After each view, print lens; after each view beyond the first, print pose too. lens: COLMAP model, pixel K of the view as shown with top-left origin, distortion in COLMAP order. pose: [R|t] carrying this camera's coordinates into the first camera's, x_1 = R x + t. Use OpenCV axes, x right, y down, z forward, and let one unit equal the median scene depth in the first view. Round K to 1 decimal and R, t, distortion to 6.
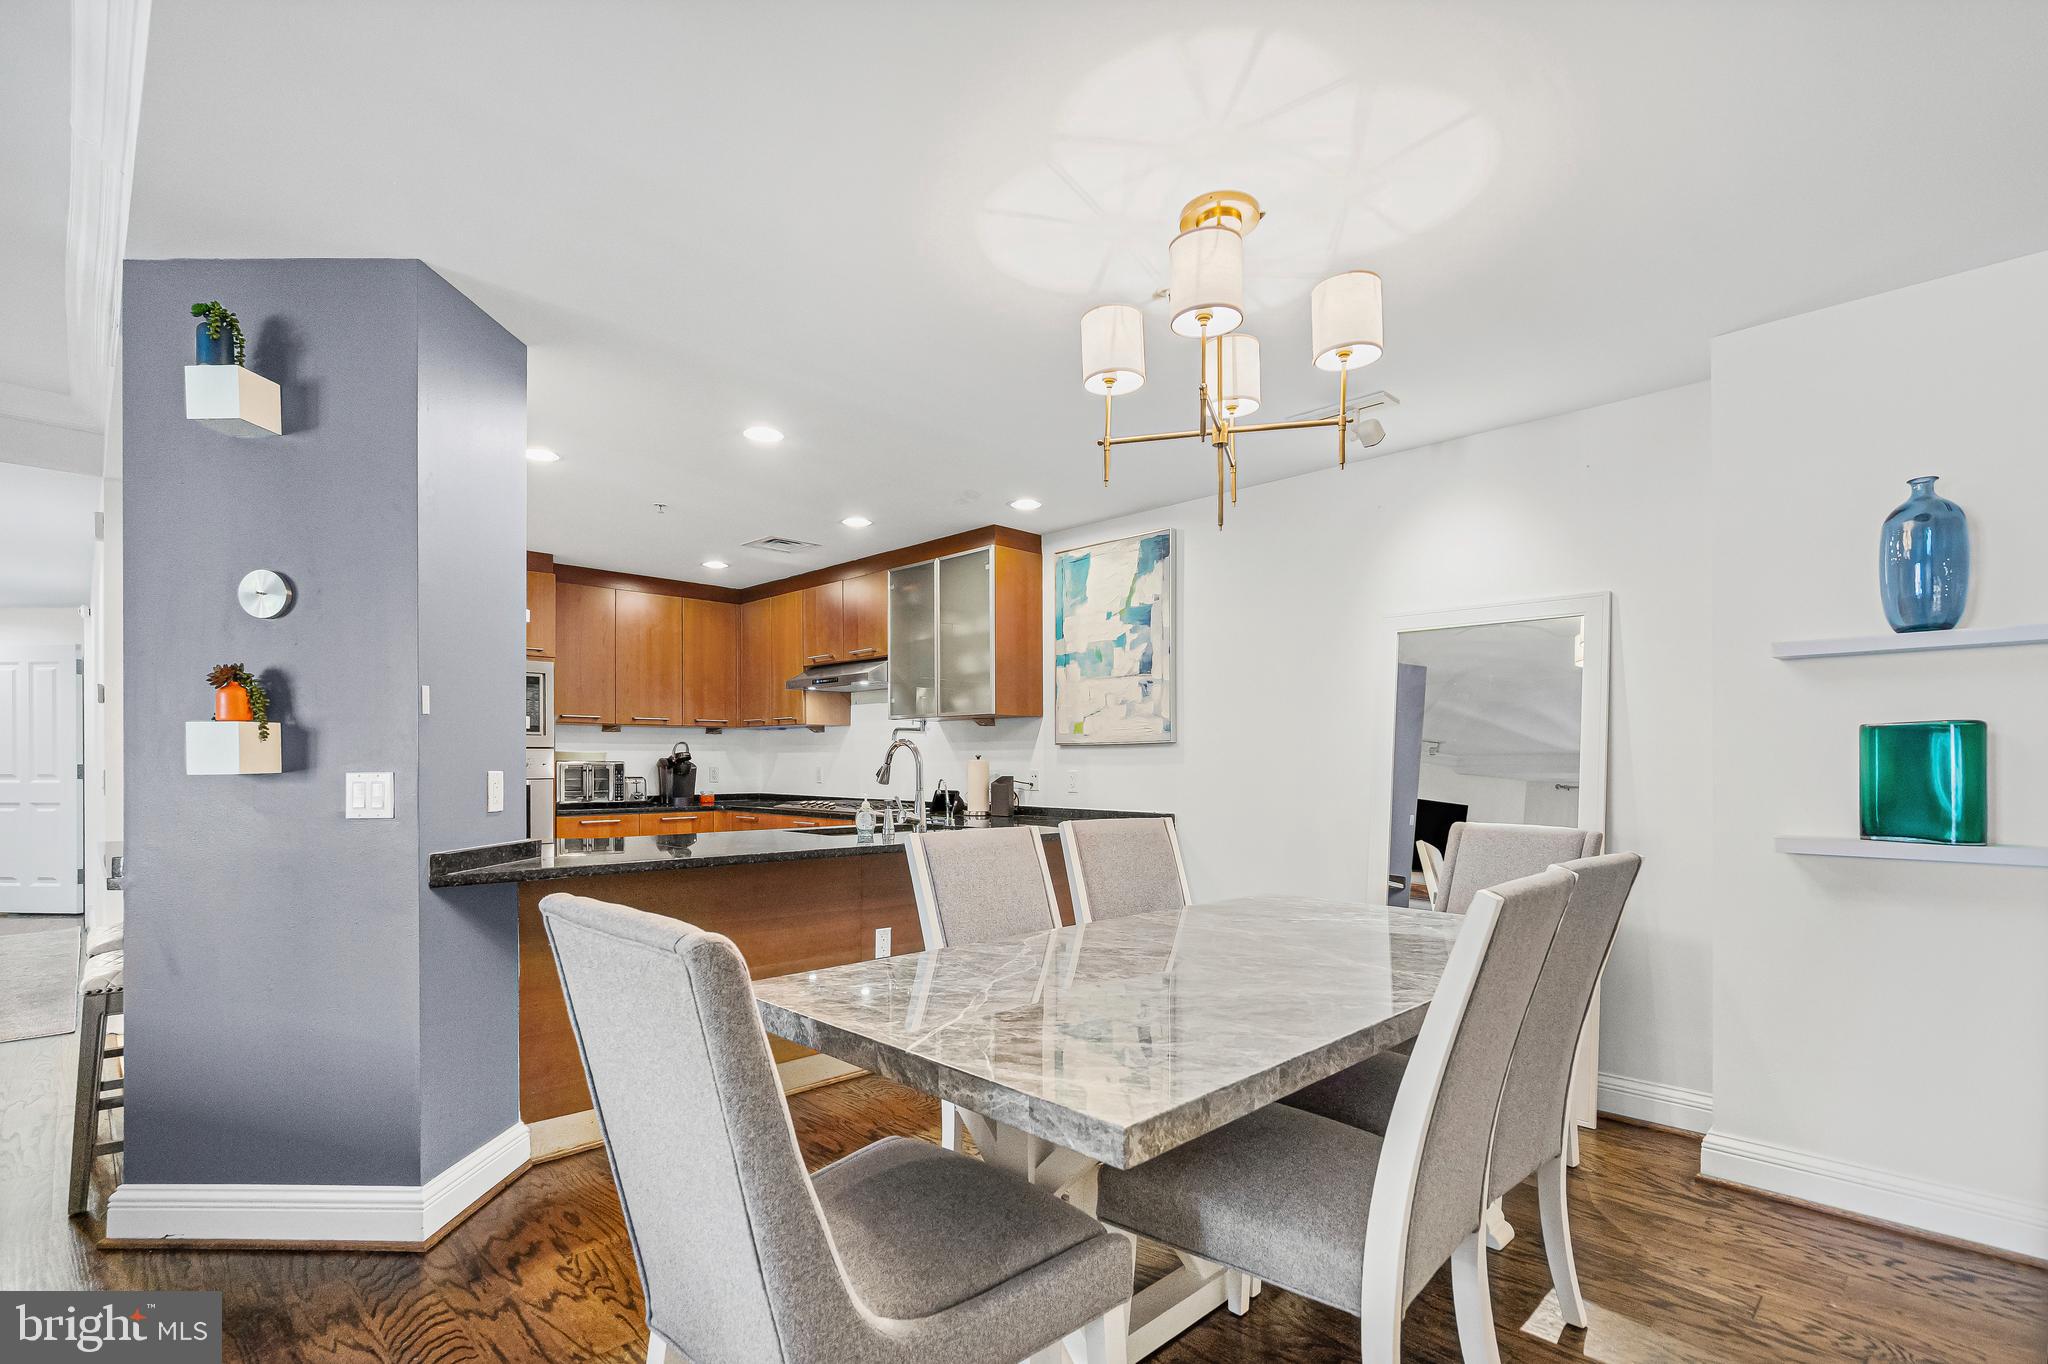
lens RADIAL K [[974.0, 0, 1021.2], [0, 974.0, 770.5], [0, 0, 1]] dist [-0.000168, 0.000037]
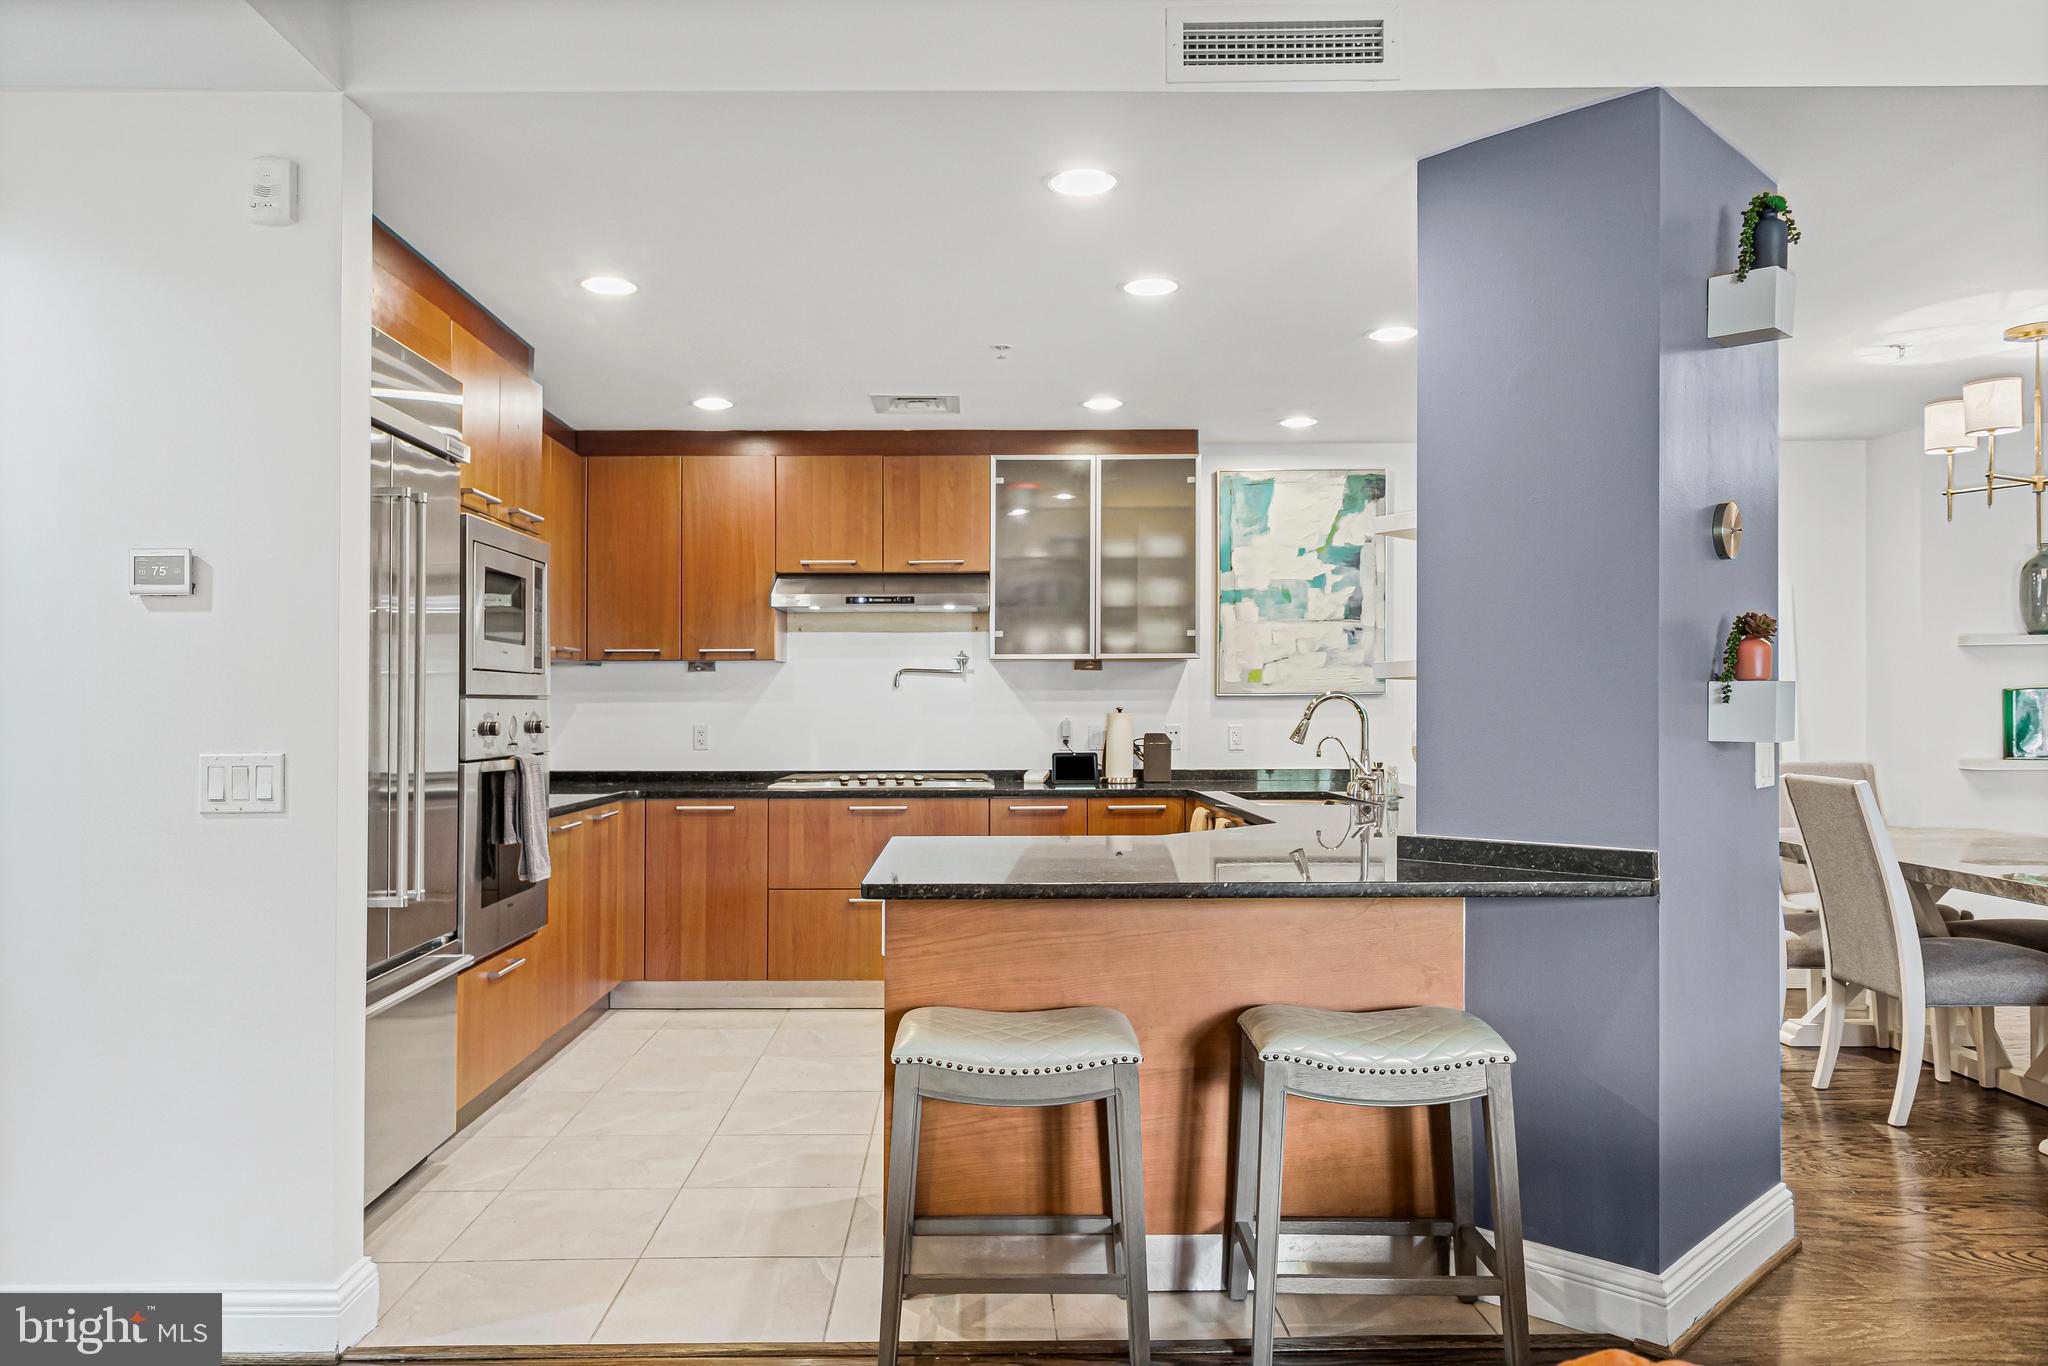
lens RADIAL K [[1404.5, 0, 993.3], [0, 1404.5, 724.4], [0, 0, 1]] dist [0.000715, -0.000642]
pose [[0.697933, -0.014110, 0.716024, -0.937293], [0.010531, 0.999900, 0.009439, -0.013589], [-0.716086, 0.000953, 0.698012, 0.269868]]
